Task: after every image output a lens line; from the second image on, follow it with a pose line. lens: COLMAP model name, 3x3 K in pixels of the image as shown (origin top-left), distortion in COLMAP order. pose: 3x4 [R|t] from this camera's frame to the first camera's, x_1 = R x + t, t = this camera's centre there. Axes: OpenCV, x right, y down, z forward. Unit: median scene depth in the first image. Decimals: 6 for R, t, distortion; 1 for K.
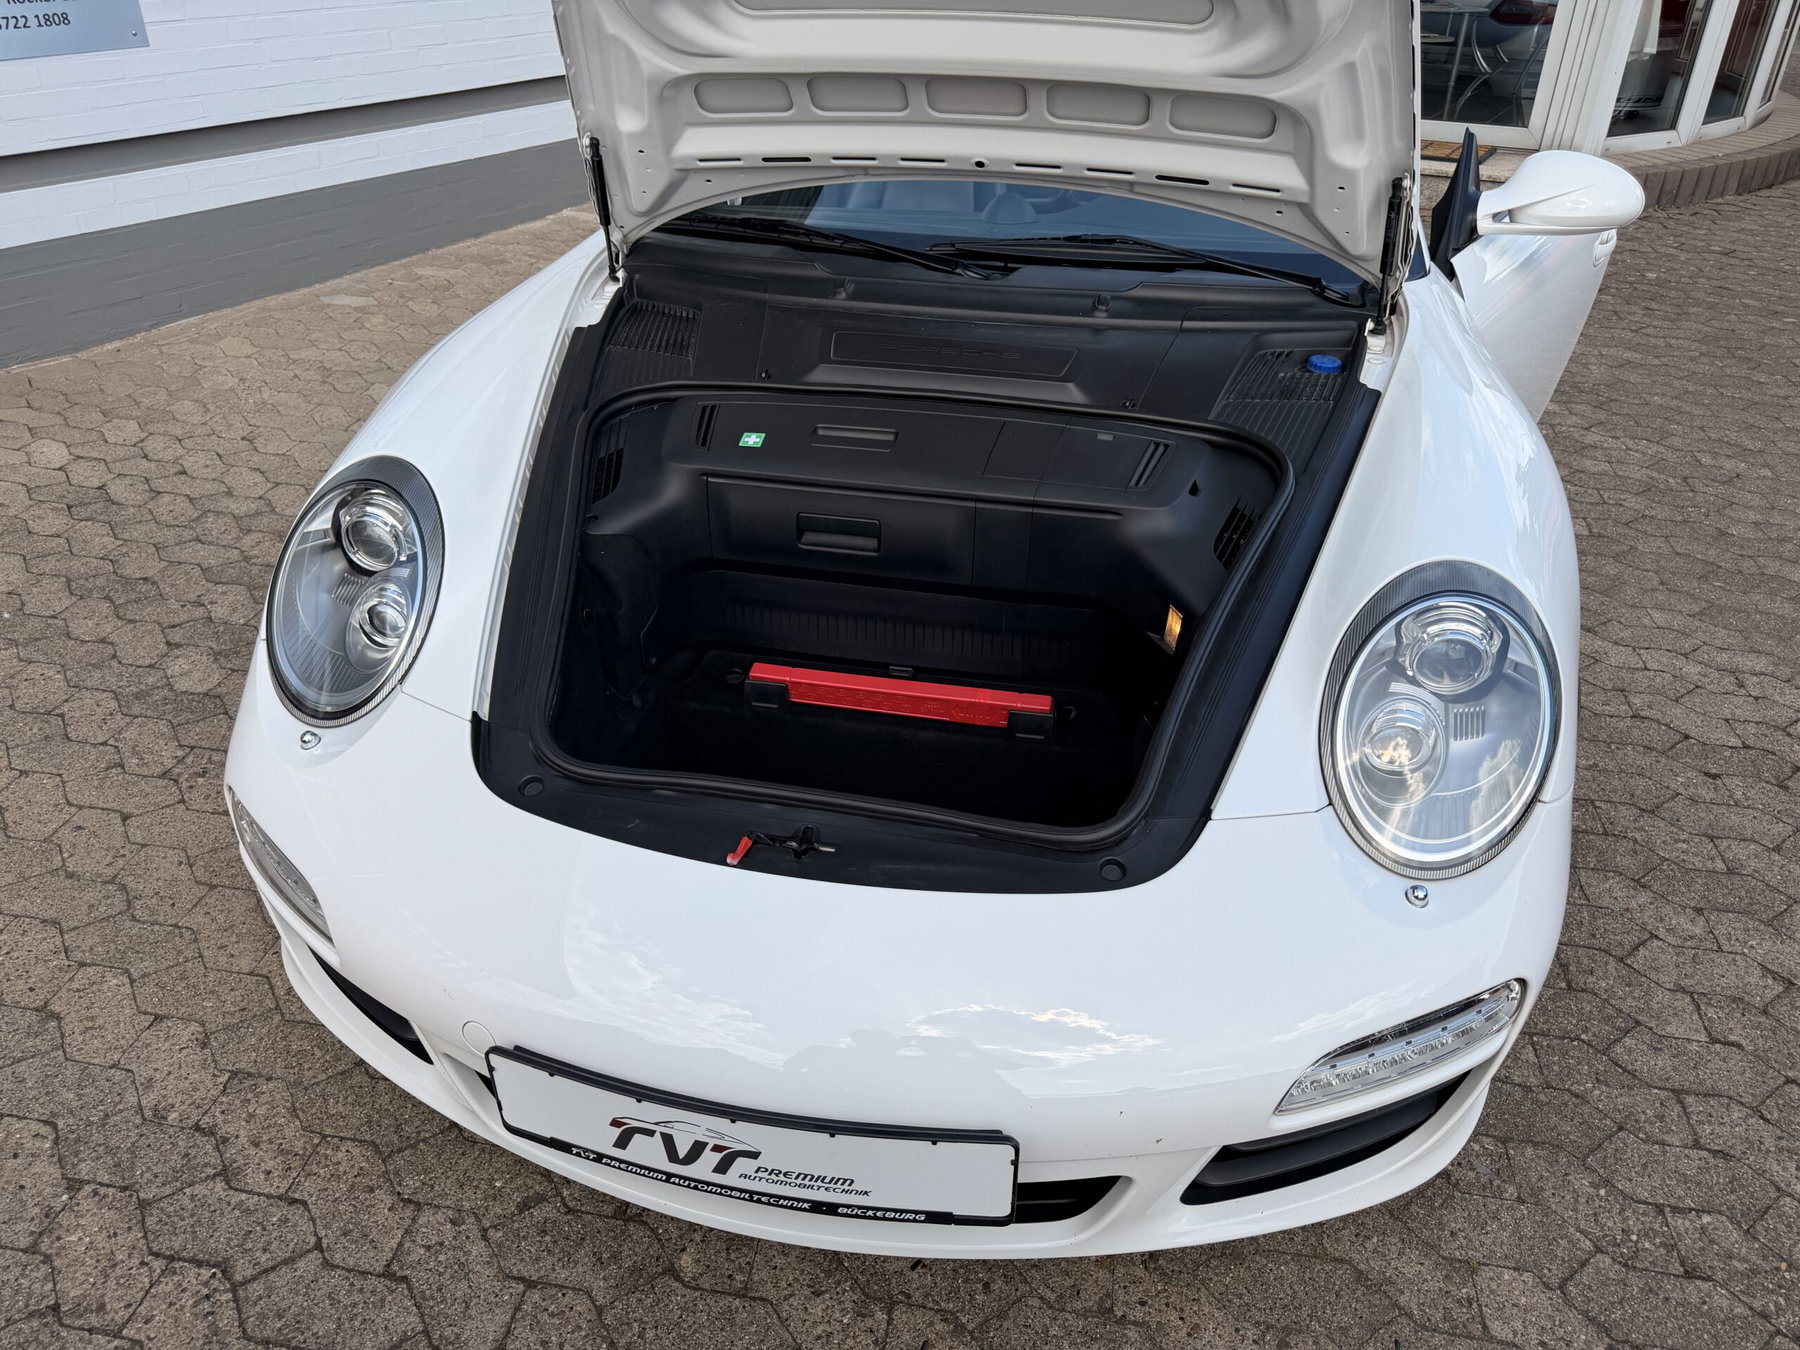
lens RADIAL K [[1279.5, 0, 900.0], [0, 1279.5, 675.0], [0, 0, 1]] dist [0.077988, -0.120495]
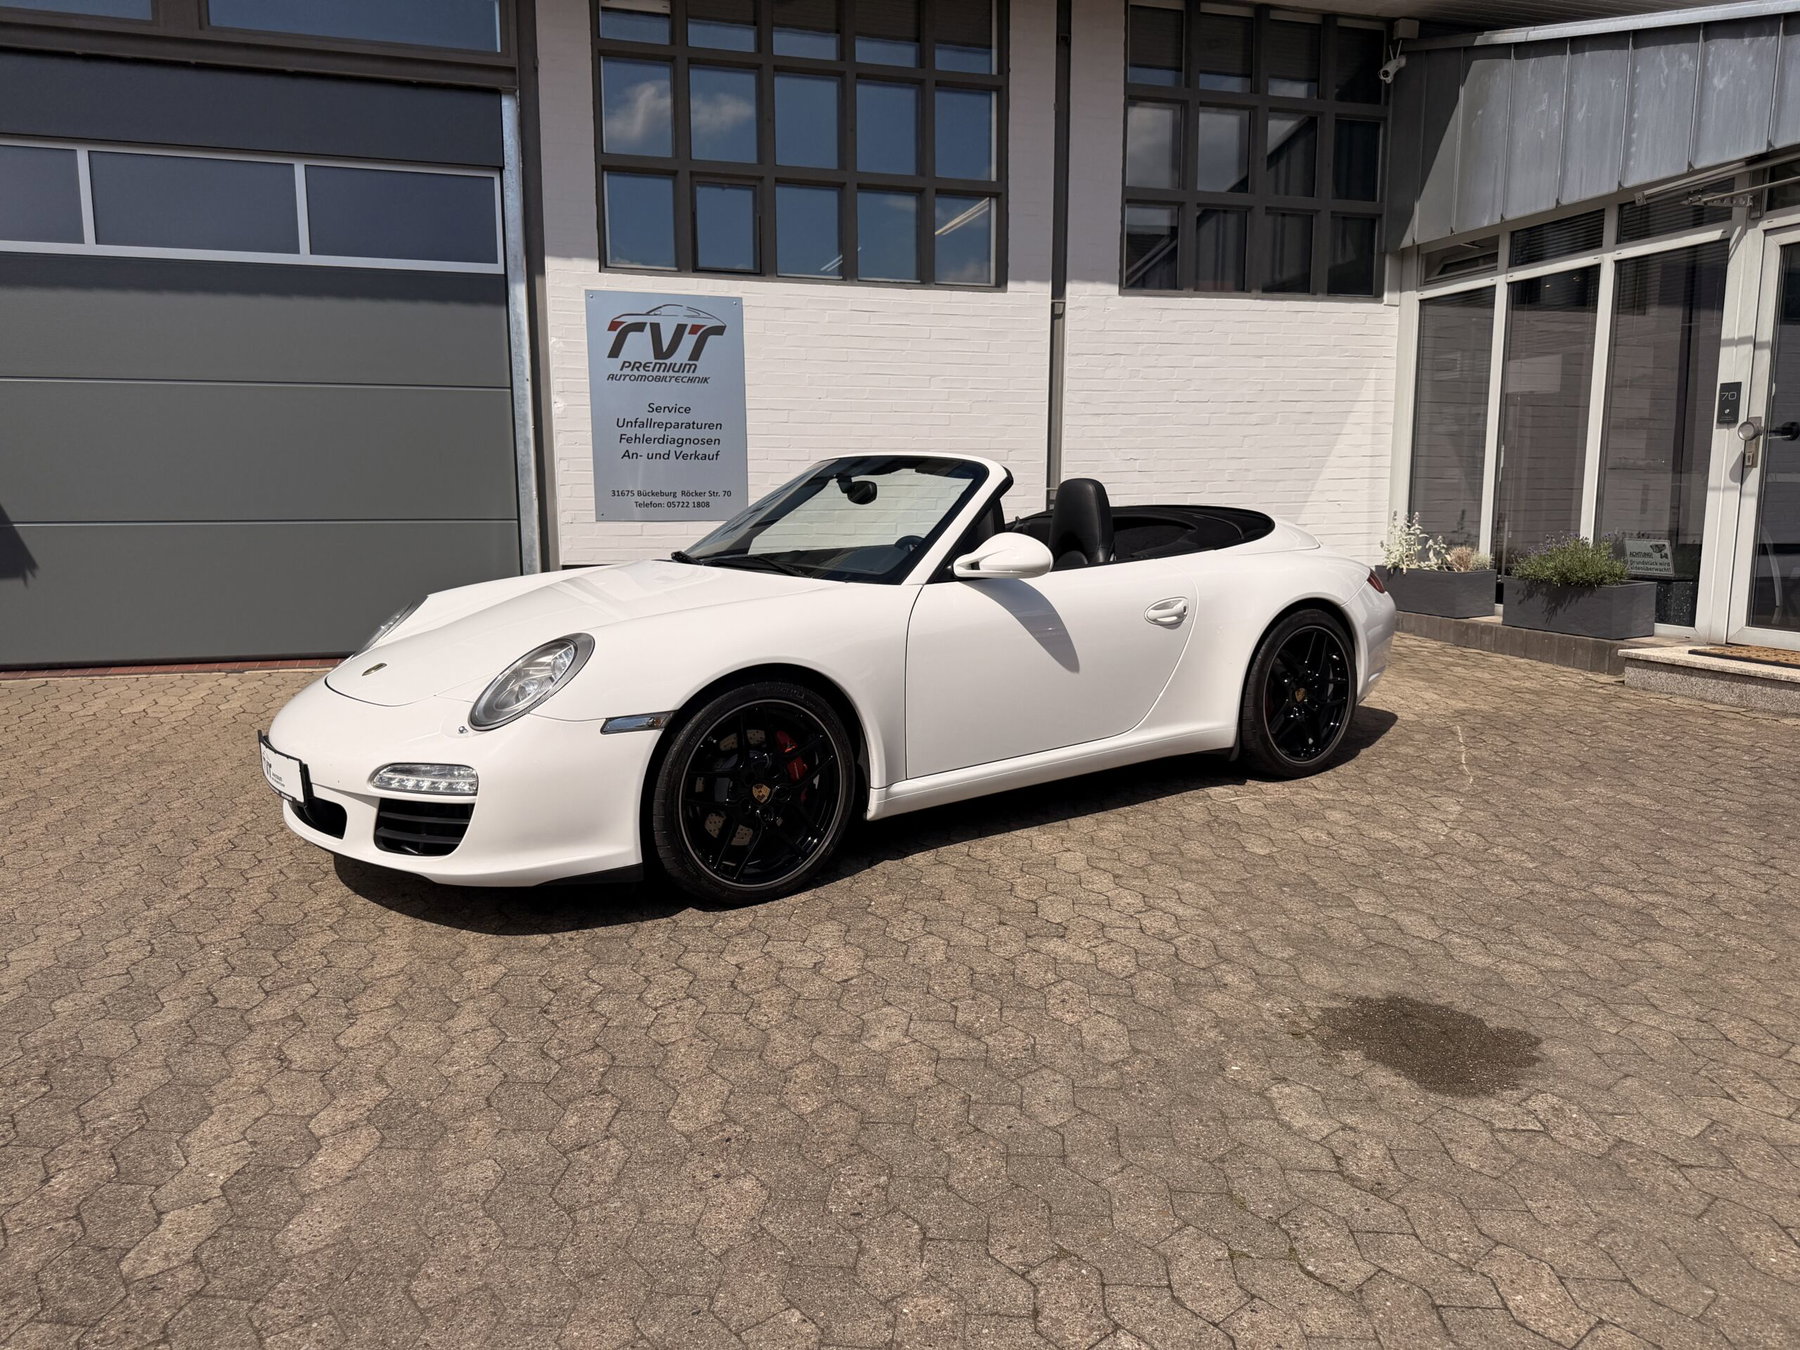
lens RADIAL K [[1244.2, 0, 928.4], [0, 1244.2, 682.8], [0, 0, 1]] dist [0.053658, -0.066327]
pose [[0.757748, 0.094139, -0.645721, 1.317621], [-0.337540, 0.903417, -0.264393, 0.210012], [0.558466, 0.418300, 0.716338, -0.123868]]
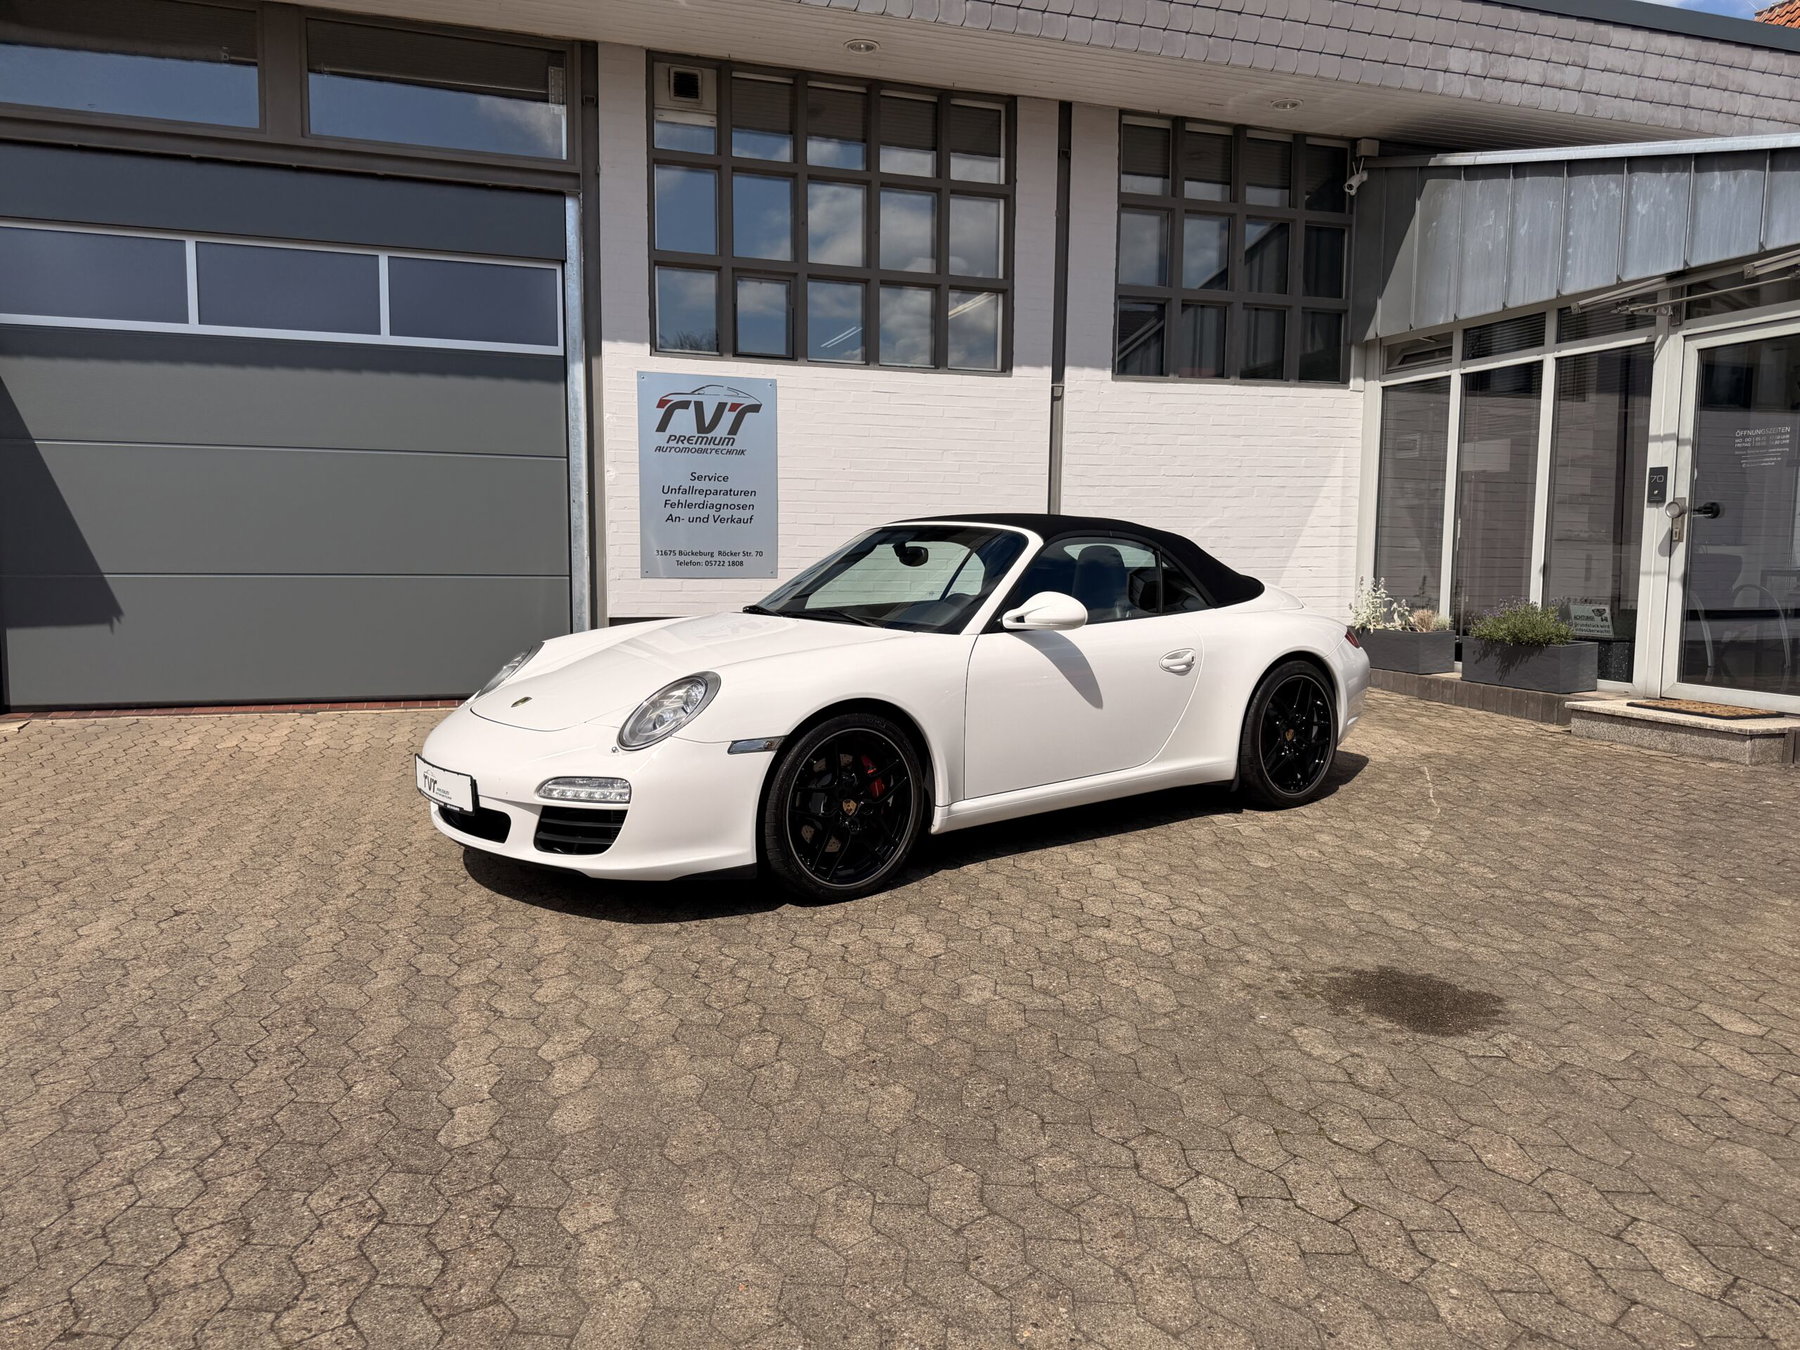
lens RADIAL K [[1279.5, 0, 900.0], [0, 1279.5, 675.0], [0, 0, 1]] dist [0.077988, -0.120495]
pose [[0.771237, 0.065586, -0.633160, 1.404631], [-0.338525, 0.884614, -0.320717, 0.376760], [0.539067, 0.461690, 0.704449, -0.412519]]
